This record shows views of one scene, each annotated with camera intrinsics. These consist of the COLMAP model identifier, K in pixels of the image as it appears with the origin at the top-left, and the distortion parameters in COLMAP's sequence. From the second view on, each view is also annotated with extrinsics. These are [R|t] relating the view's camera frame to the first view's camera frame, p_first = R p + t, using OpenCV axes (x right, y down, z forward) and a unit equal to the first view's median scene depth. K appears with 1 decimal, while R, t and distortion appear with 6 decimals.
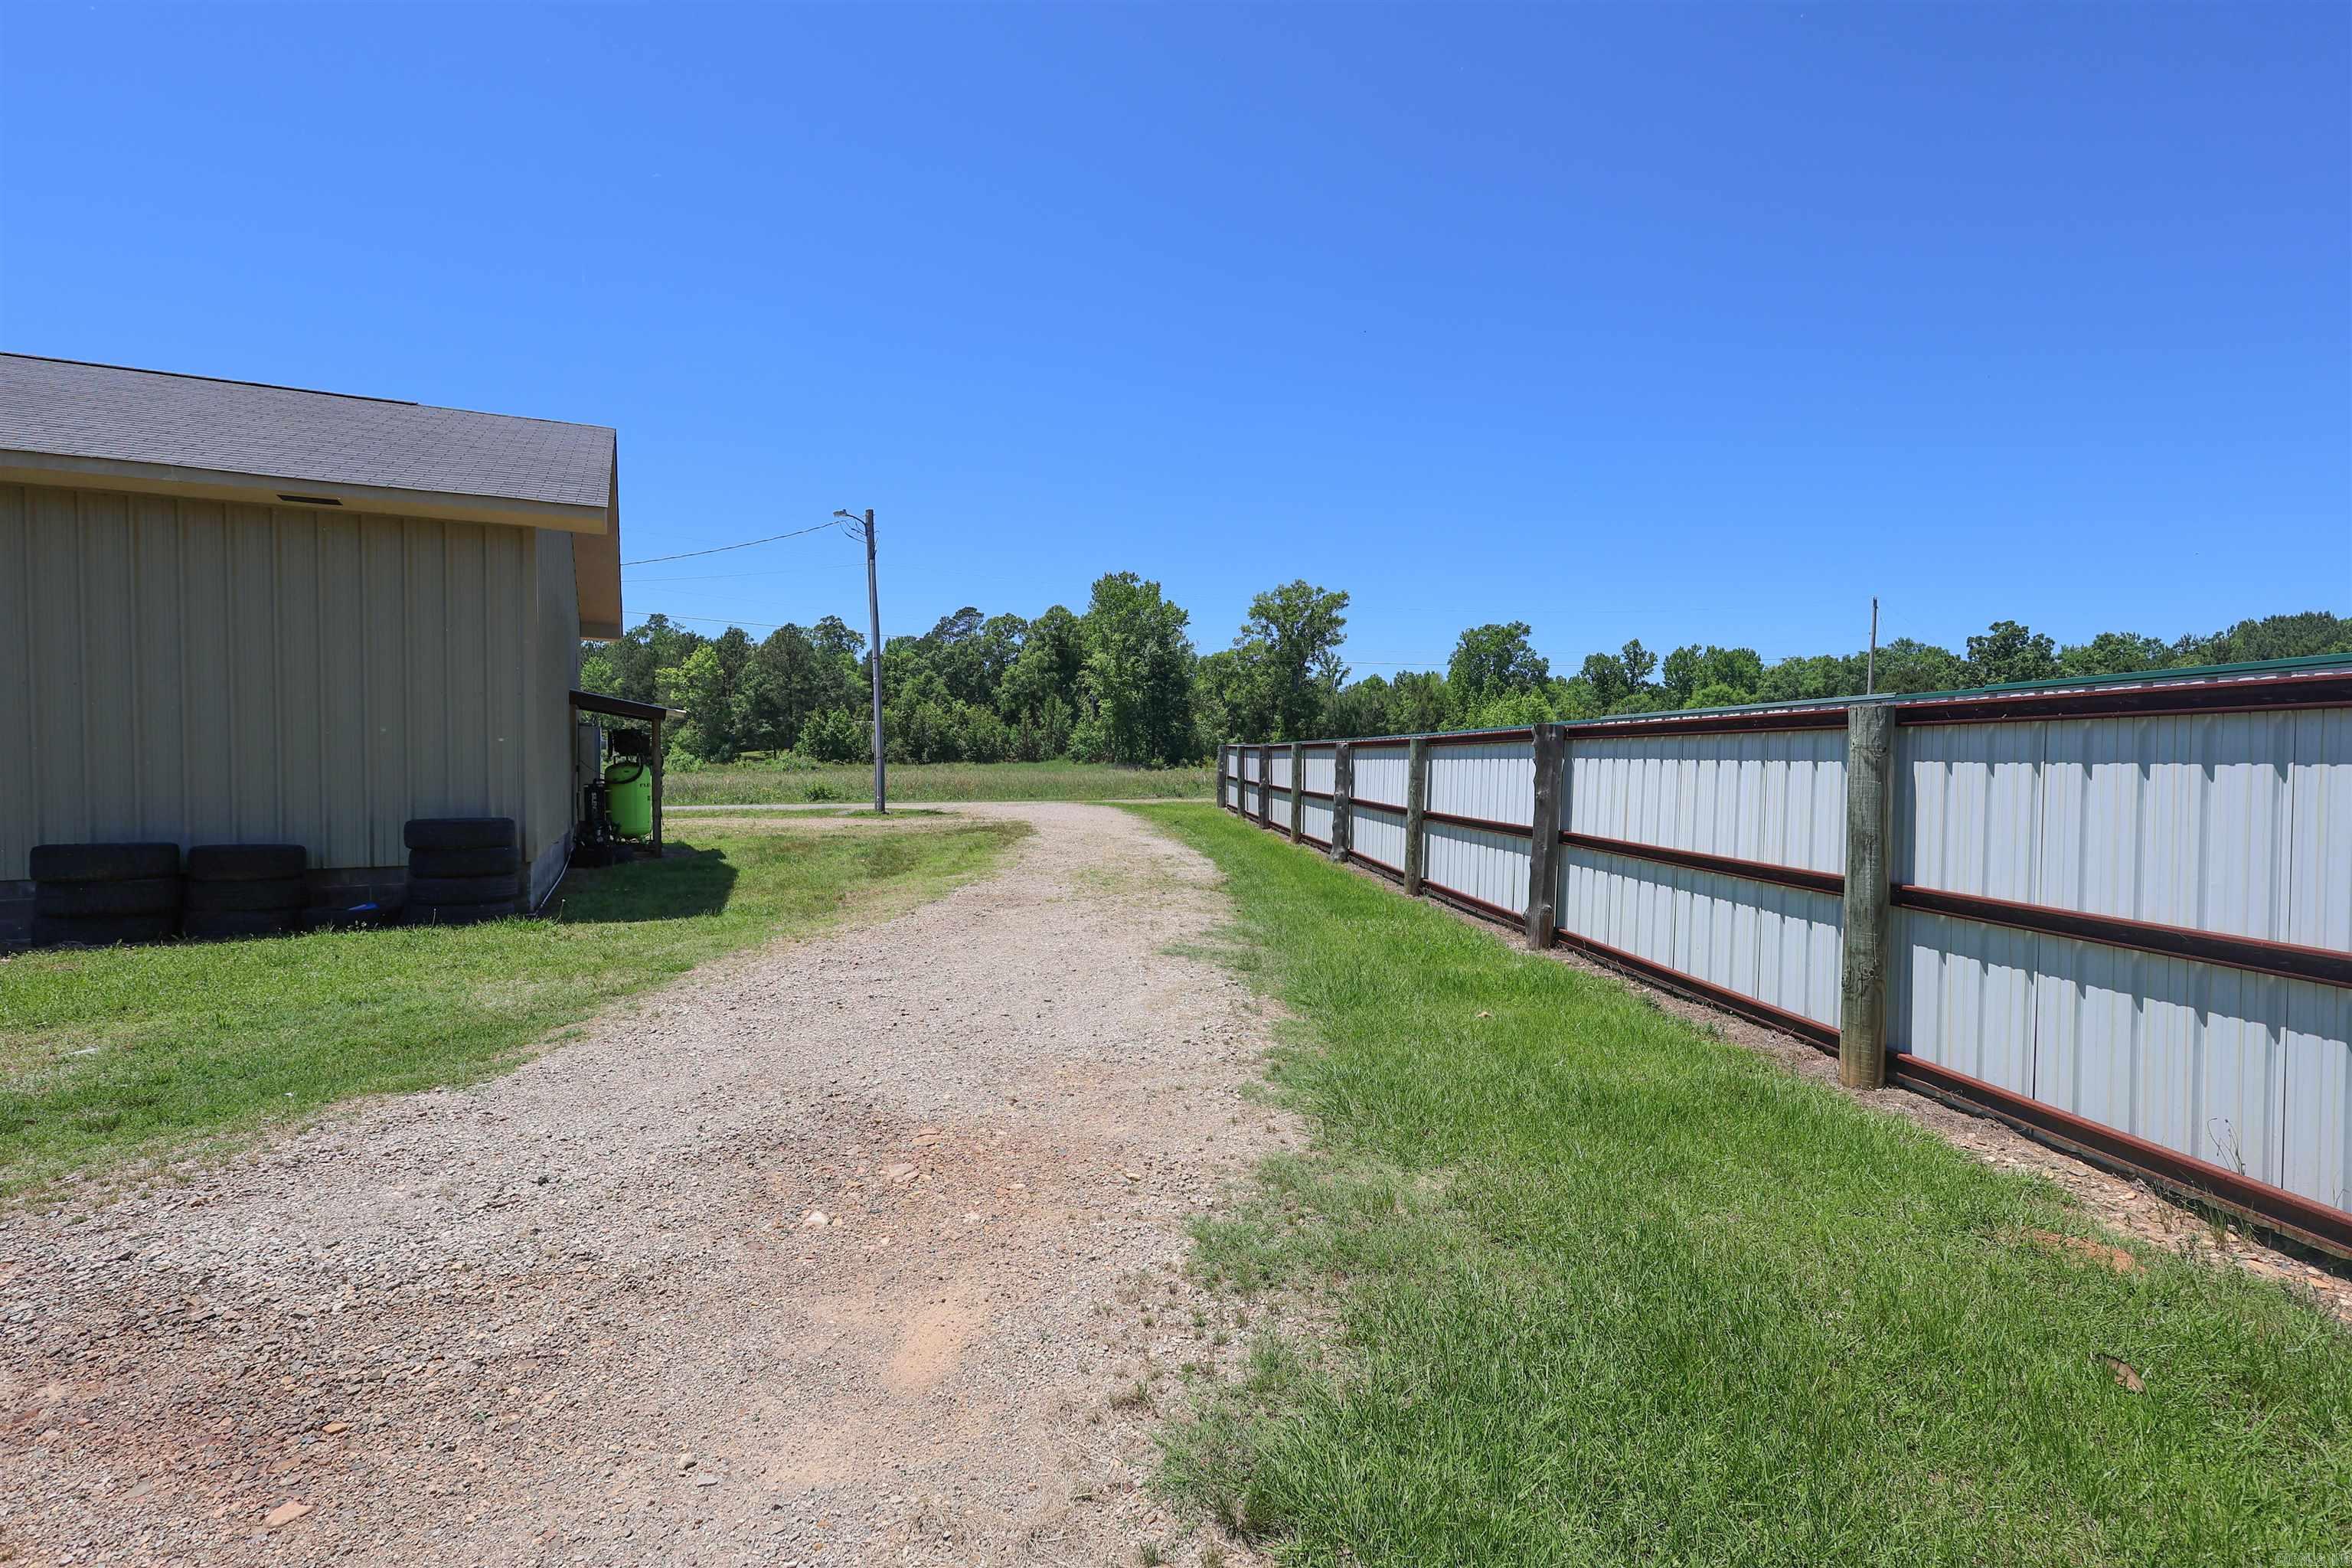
lens RADIAL K [[1081.4, 0, 1183.6], [0, 1081.4, 784.3], [0, 0, 1]] dist [0.001143, 0.000640]
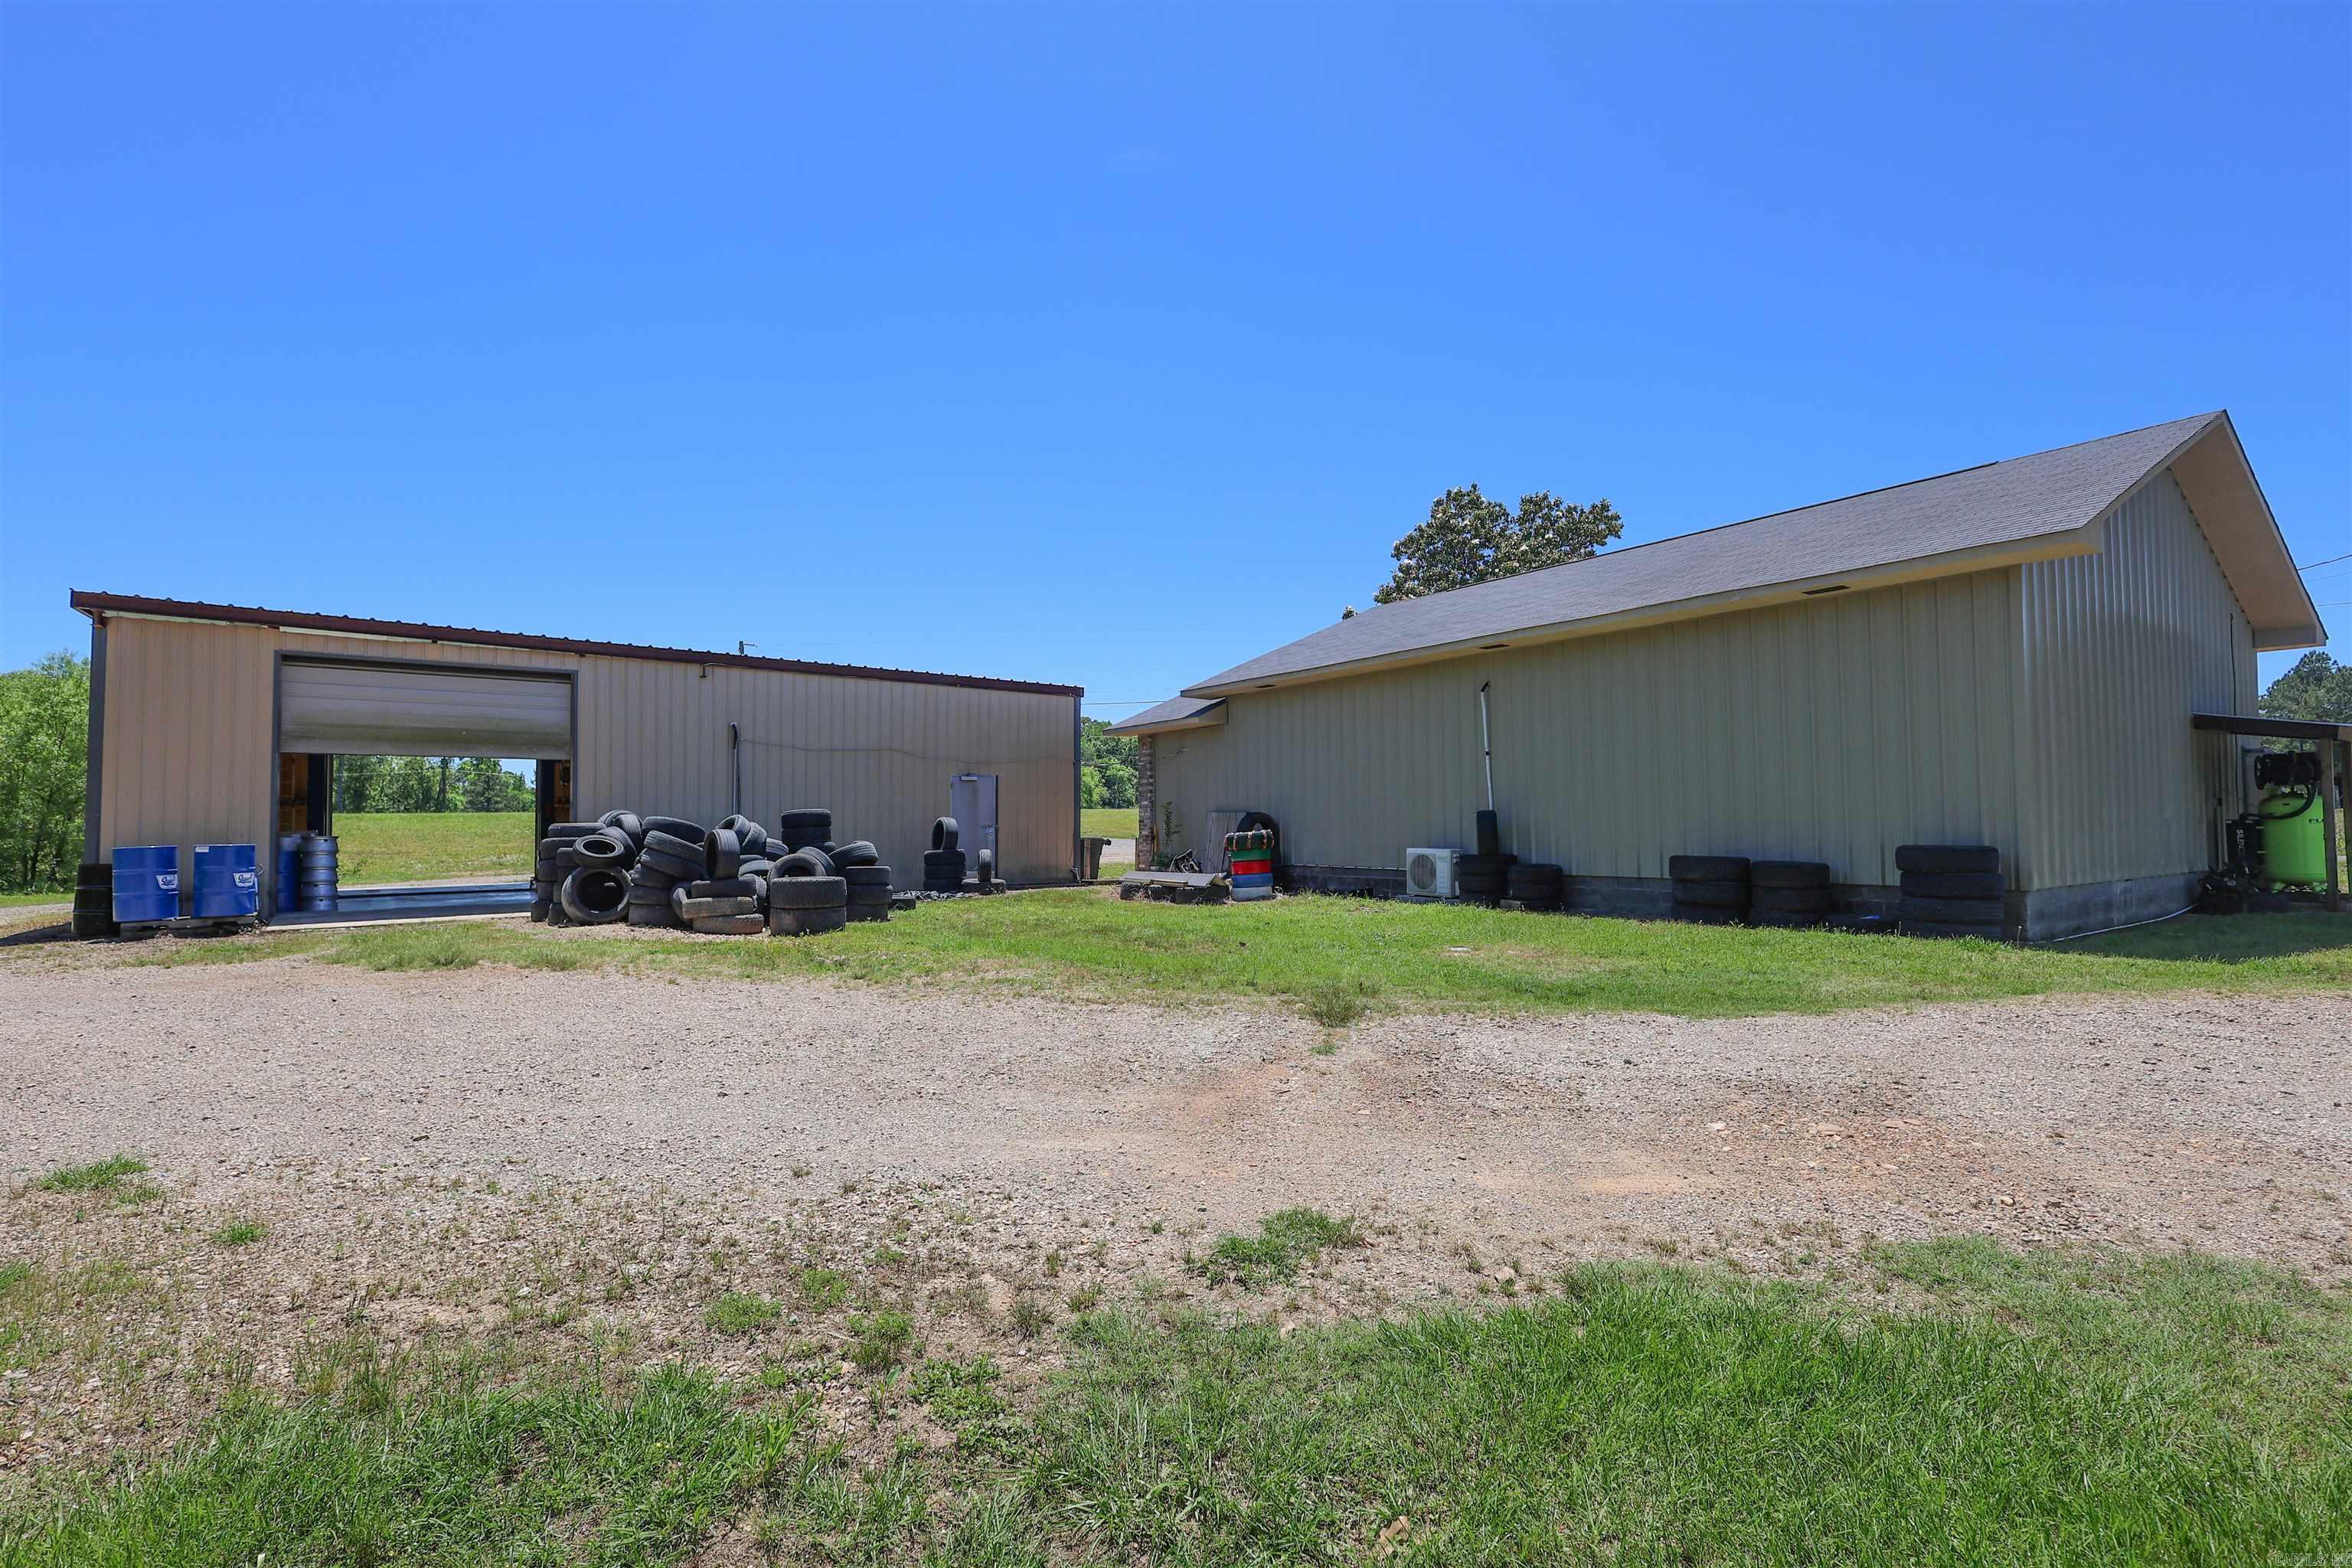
lens RADIAL K [[1073.6, 0, 1180.7], [0, 1073.6, 787.0], [0, 0, 1]] dist [0.000478, 0.000591]
pose [[0.167678, -0.035327, -0.985209, 0.297709], [-0.003113, 0.999334, -0.036363, 0.014765], [0.985837, 0.009164, 0.167456, 0.049979]]
